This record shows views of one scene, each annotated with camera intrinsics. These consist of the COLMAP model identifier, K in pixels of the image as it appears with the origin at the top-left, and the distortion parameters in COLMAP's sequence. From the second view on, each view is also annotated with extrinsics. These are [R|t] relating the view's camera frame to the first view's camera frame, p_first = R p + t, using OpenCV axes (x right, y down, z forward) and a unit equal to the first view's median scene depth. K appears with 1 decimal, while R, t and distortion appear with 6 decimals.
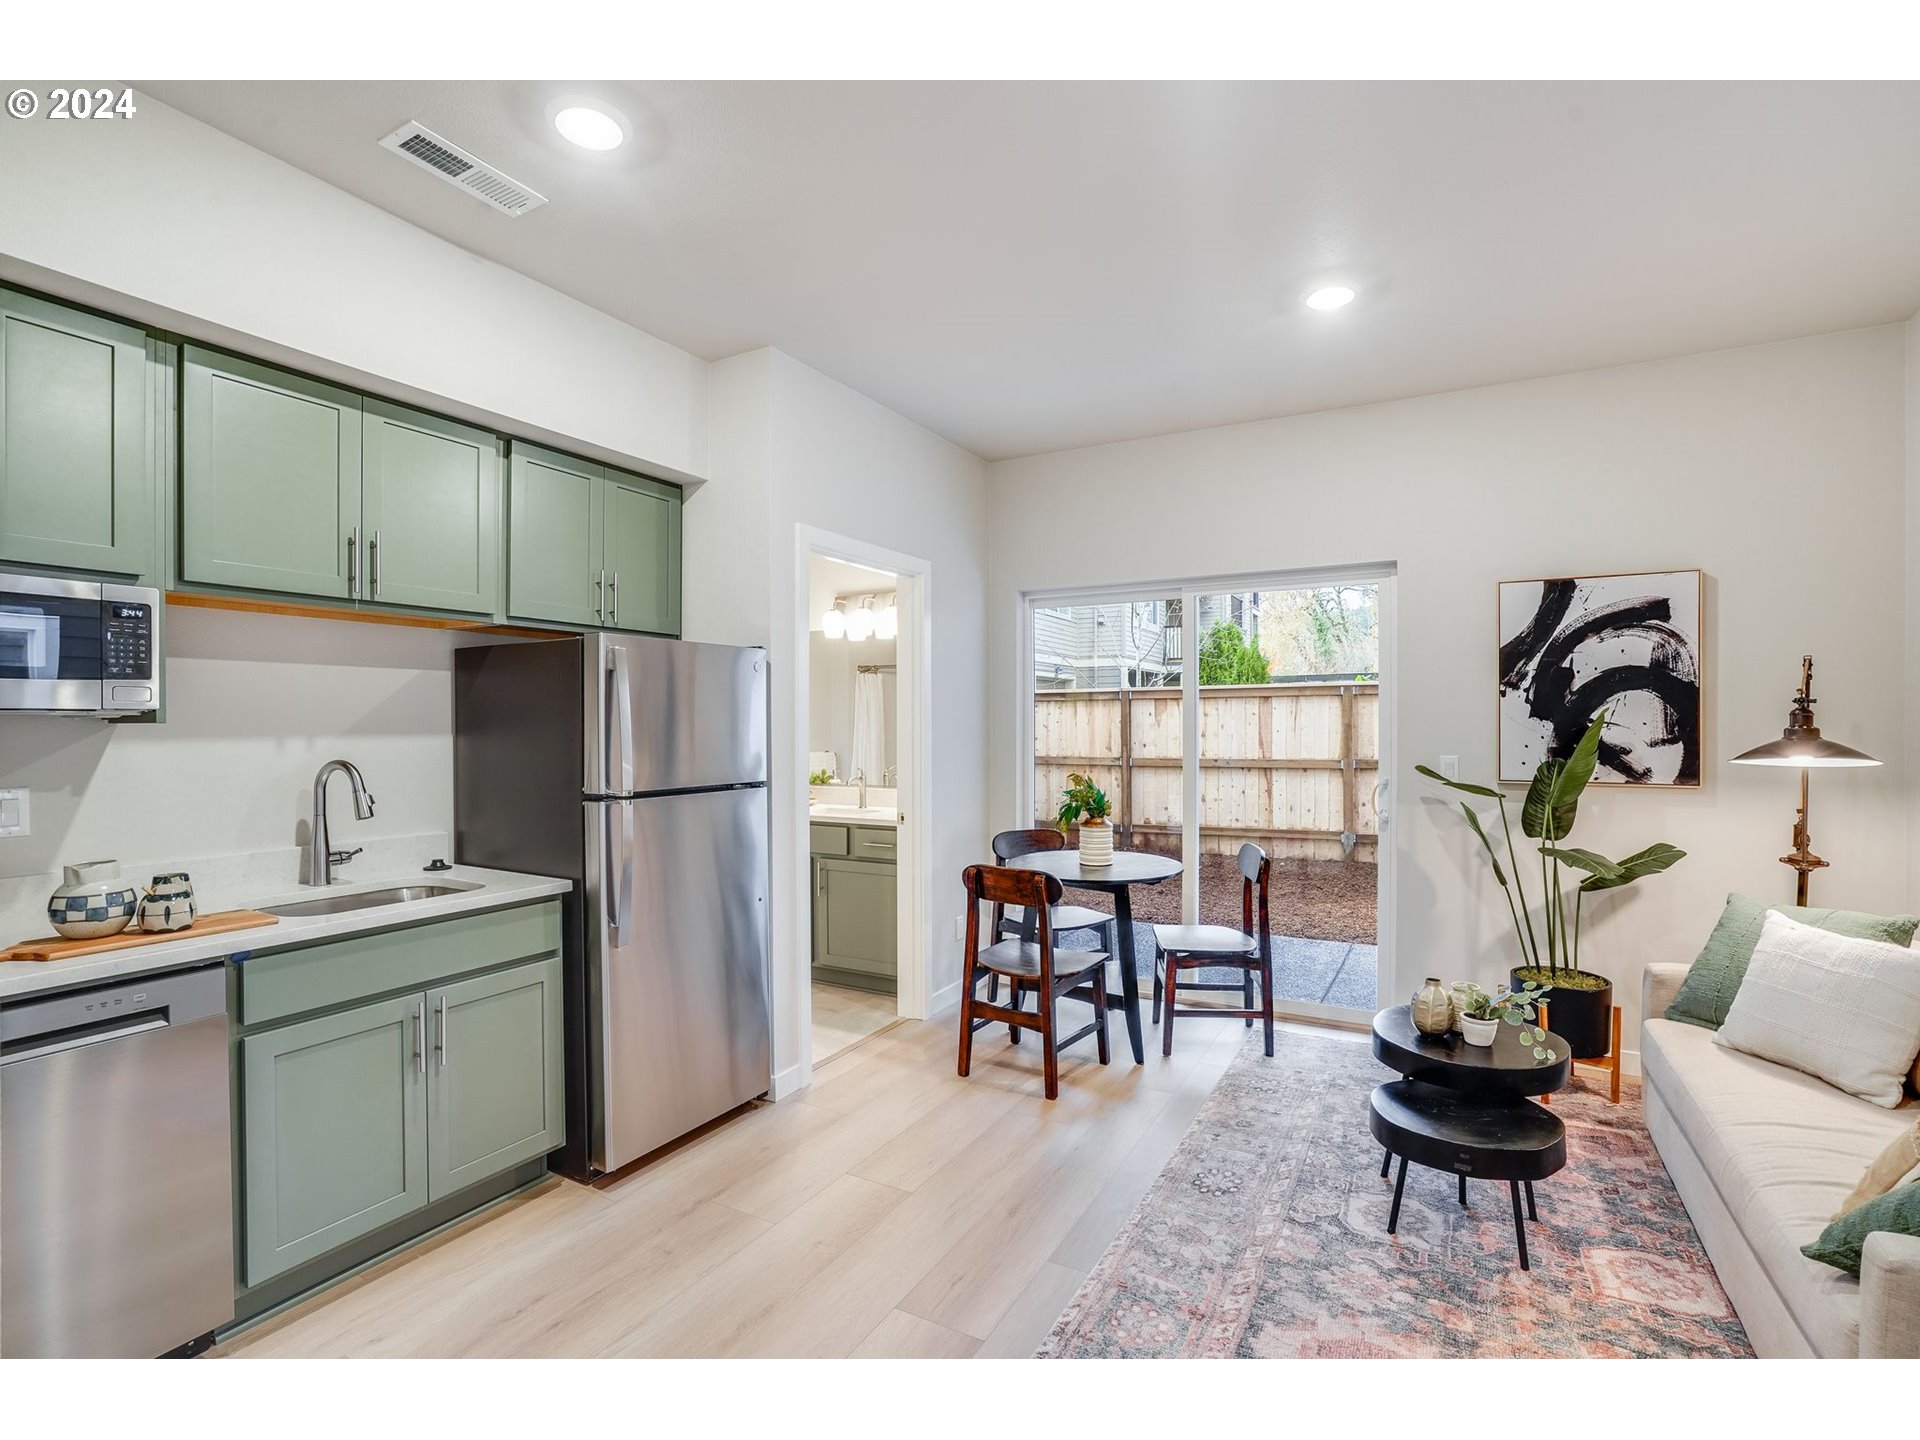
lens RADIAL K [[903.1, 0, 957.1], [0, 903.1, 729.7], [0, 0, 1]] dist [-0.018609, 0.000574]
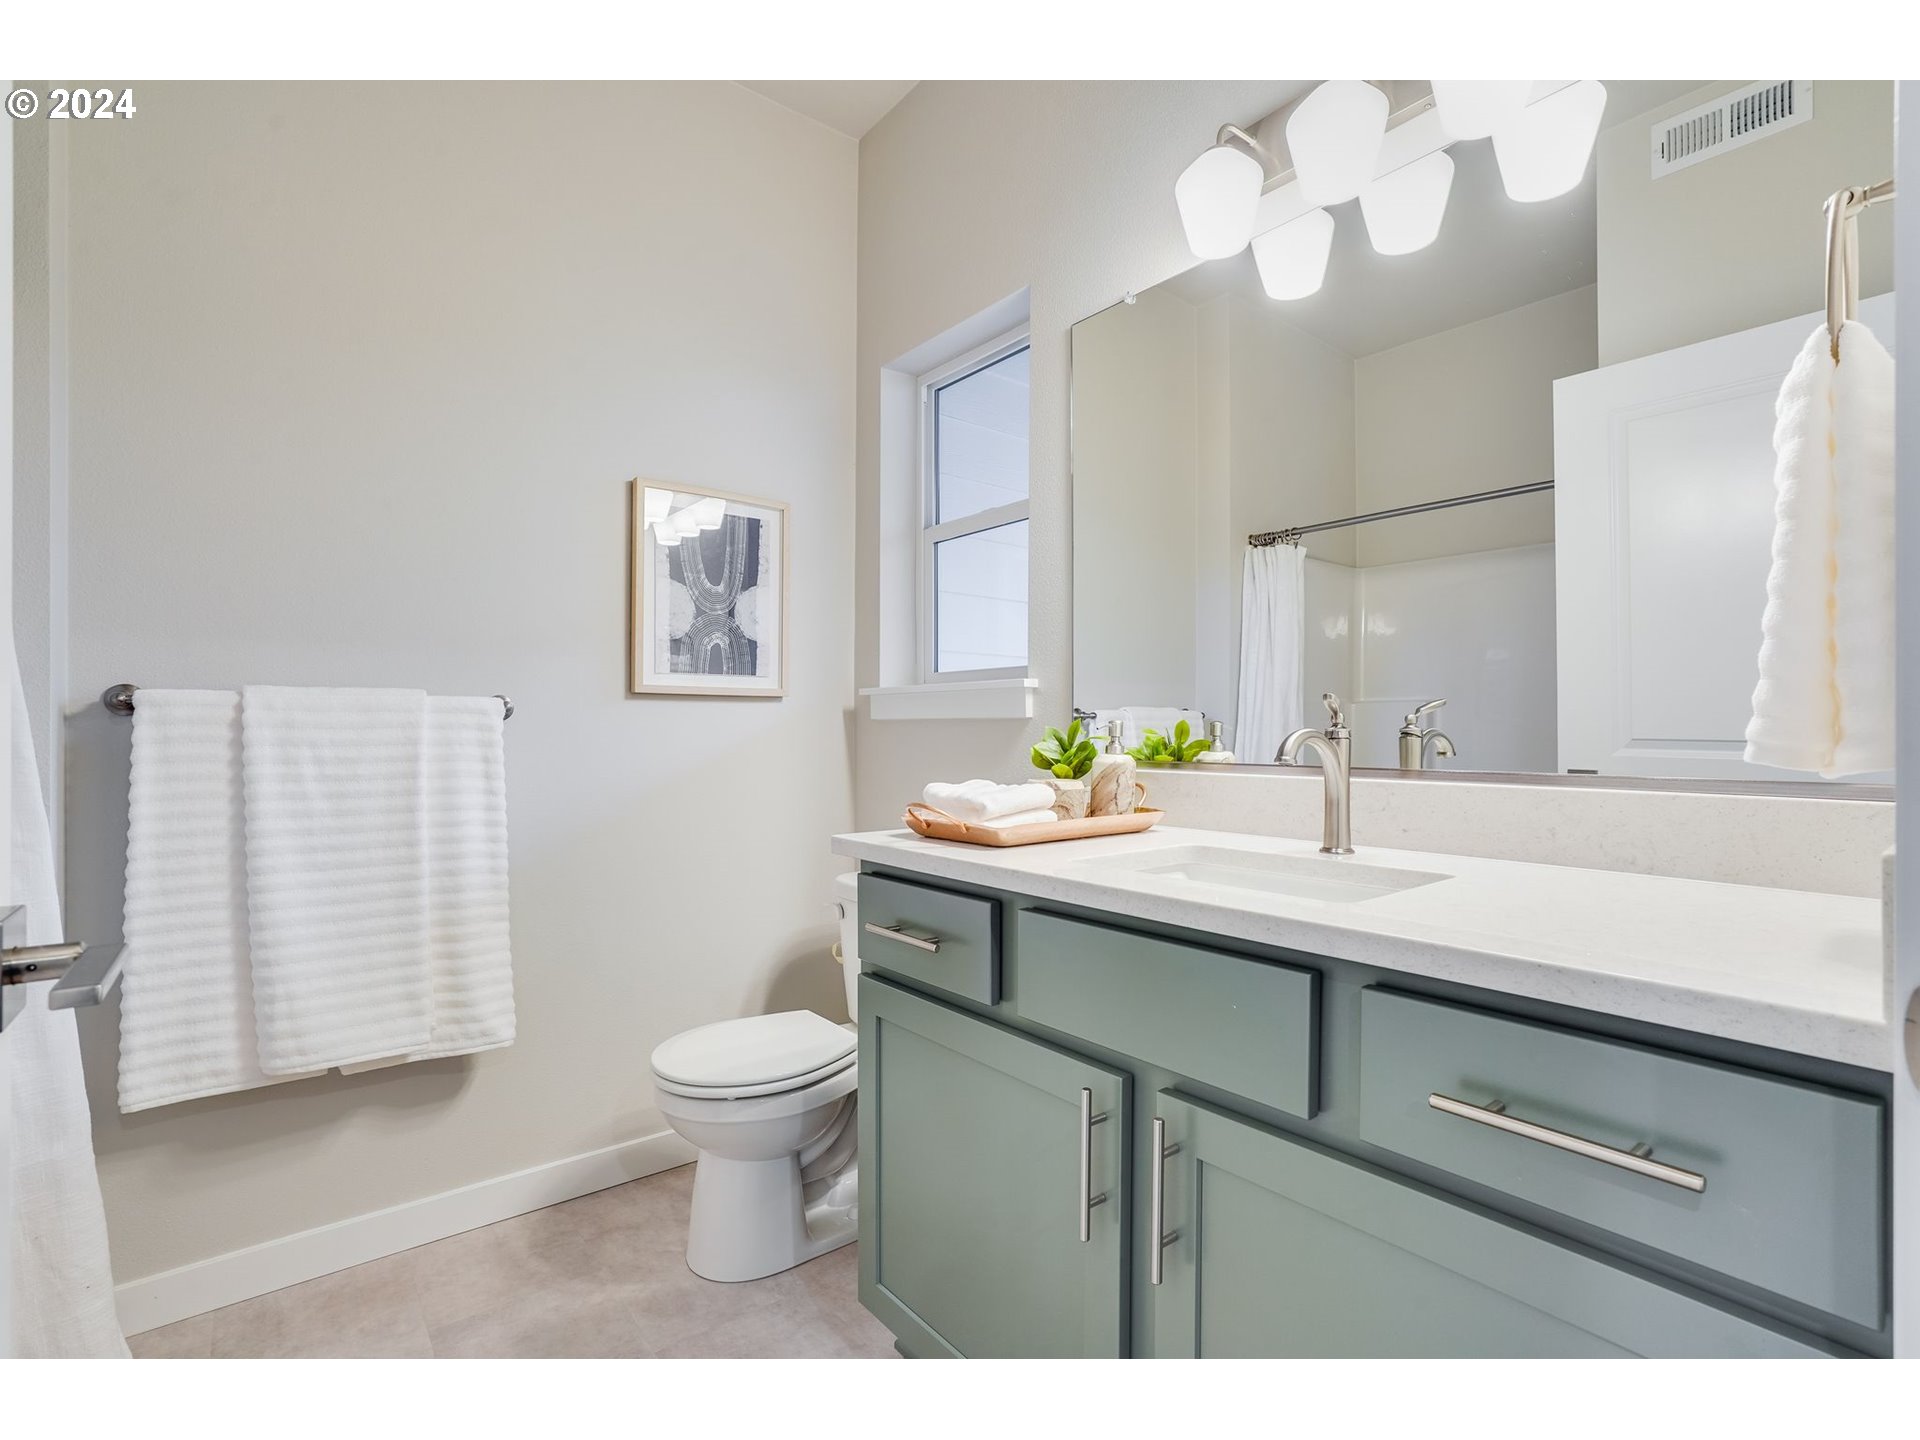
lens RADIAL K [[903.1, 0, 958.8], [0, 903.1, 729.2], [0, 0, 1]] dist [-0.018609, 0.000574]
pose [[0.928616, 0.007264, -0.370971, -0.099745], [-0.008458, 0.999963, -0.001591, 0.048135], [0.370945, 0.004615, 0.928643, 0.655902]]
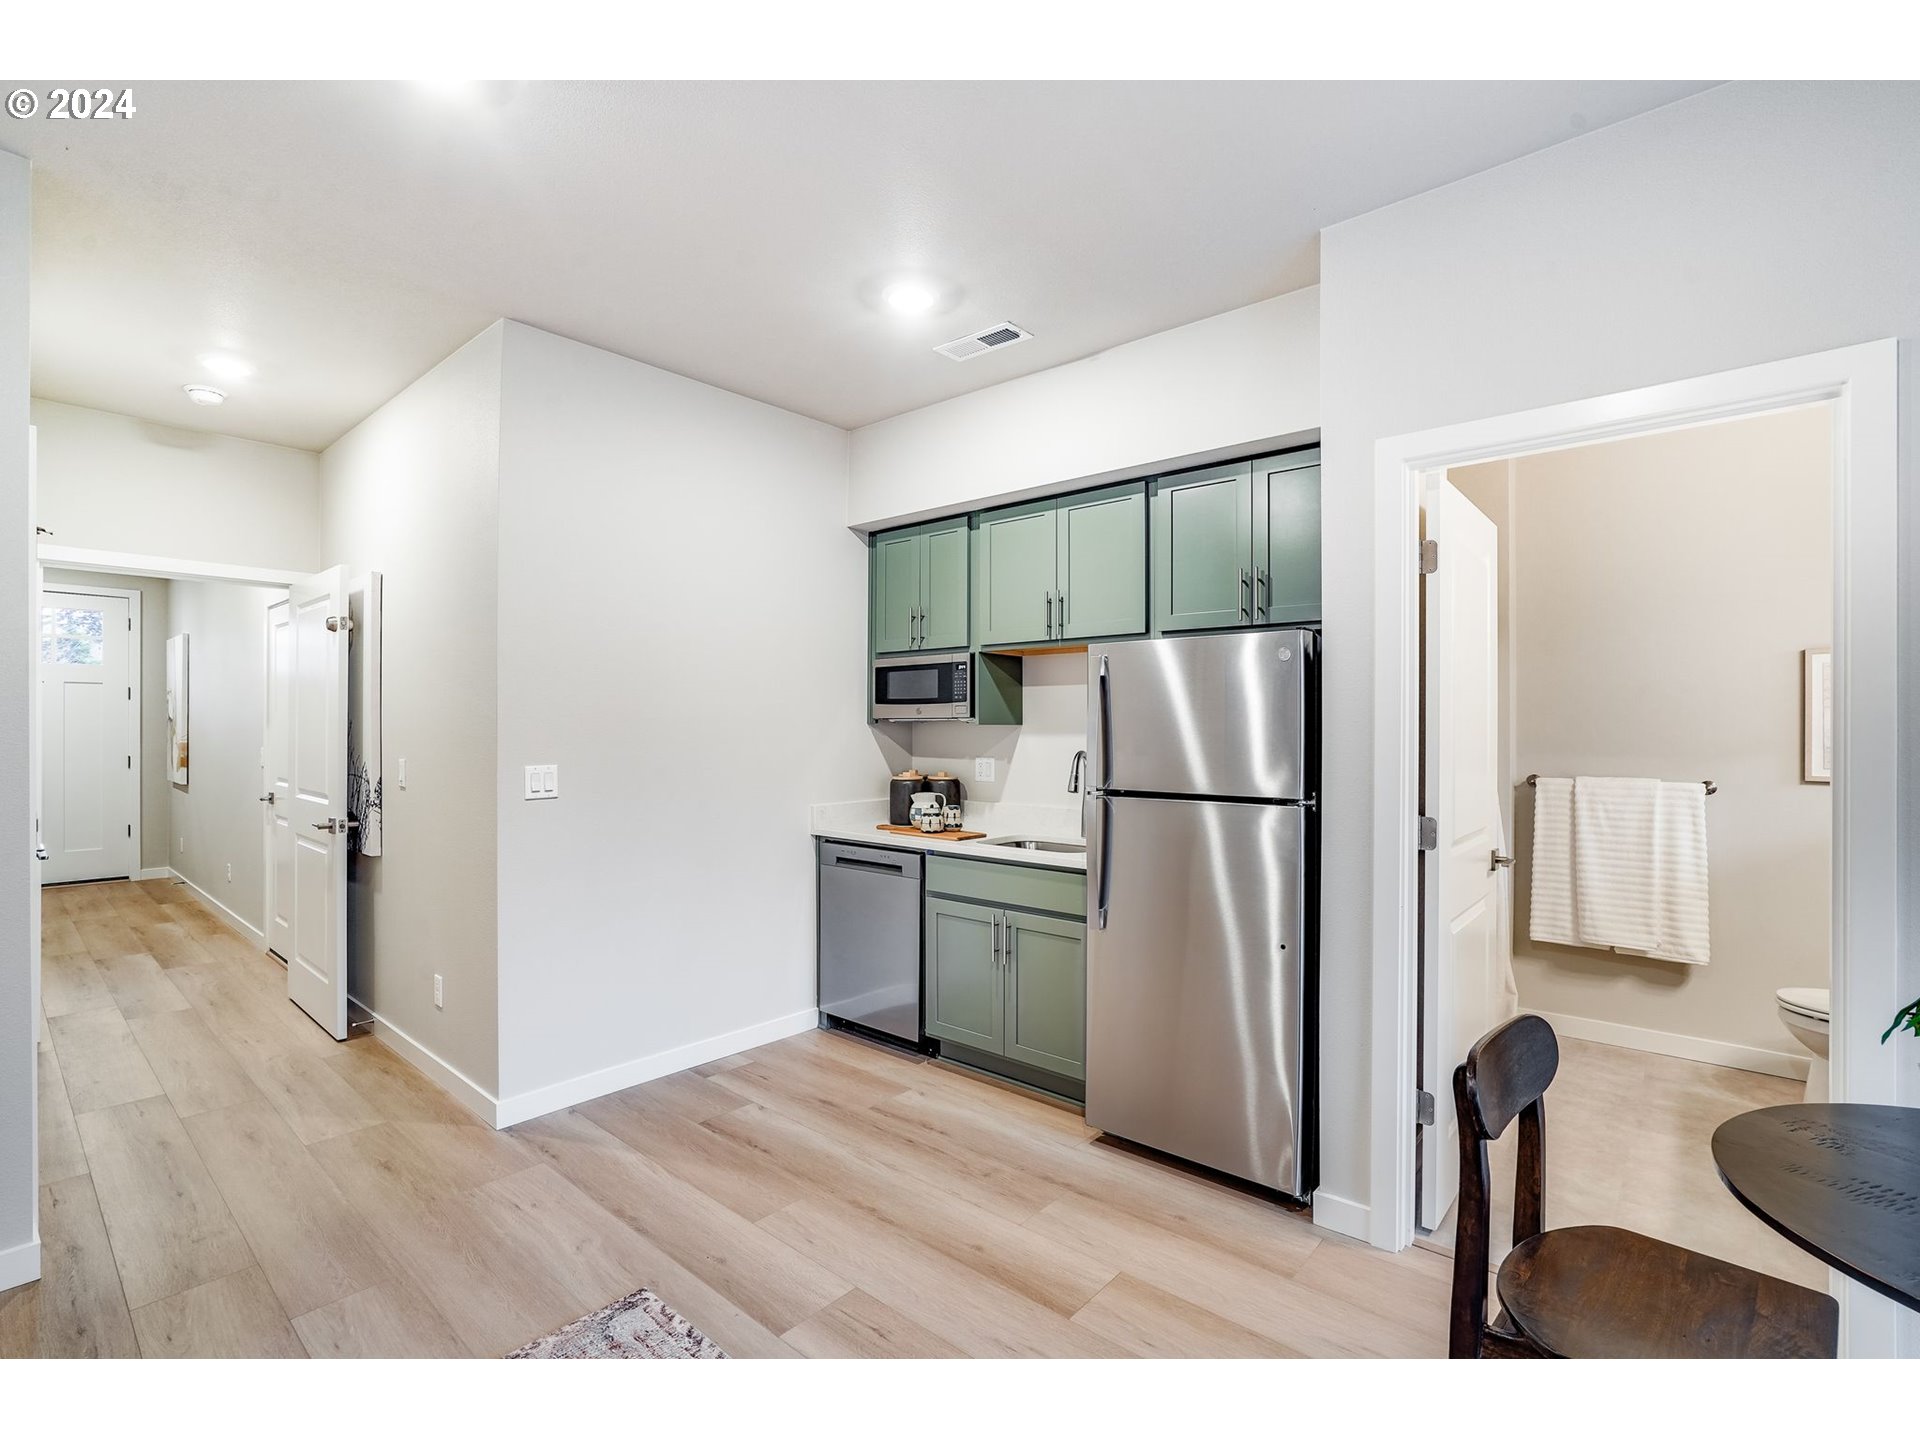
lens RADIAL K [[903.1, 0, 955.4], [0, 903.1, 723.6], [0, 0, 1]] dist [-0.018609, 0.000574]
pose [[-0.207109, 0.002621, -0.978314, 0.357584], [-0.004655, 0.999982, 0.003665, -0.006229], [0.978307, 0.005313, -0.207093, 0.510855]]
